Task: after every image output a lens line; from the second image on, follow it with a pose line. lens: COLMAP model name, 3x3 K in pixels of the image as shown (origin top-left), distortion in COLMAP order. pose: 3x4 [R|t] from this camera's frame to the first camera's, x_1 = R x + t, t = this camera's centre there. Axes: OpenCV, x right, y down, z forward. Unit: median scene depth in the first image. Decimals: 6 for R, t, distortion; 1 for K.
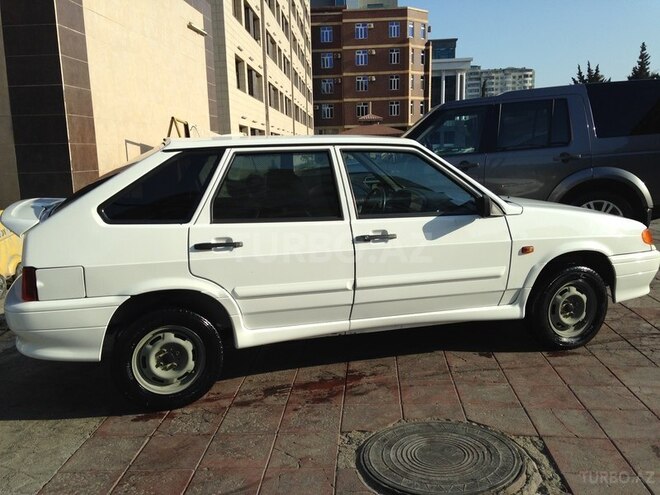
lens RADIAL K [[598.4, 0, 330.0], [0, 598.4, 247.5], [0, 0, 1]] dist [0.178216, -0.276372]
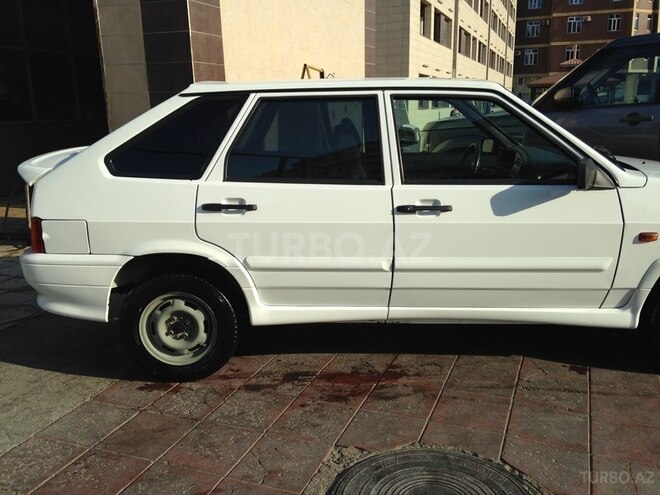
lens RADIAL K [[598.4, 0, 330.0], [0, 598.4, 247.5], [0, 0, 1]] dist [0.178216, -0.276372]
pose [[0.948984, 0.082299, -0.304394, 0.205561], [-0.058970, 0.994628, 0.085072, -0.025925], [0.309760, -0.062781, 0.948740, 0.203922]]
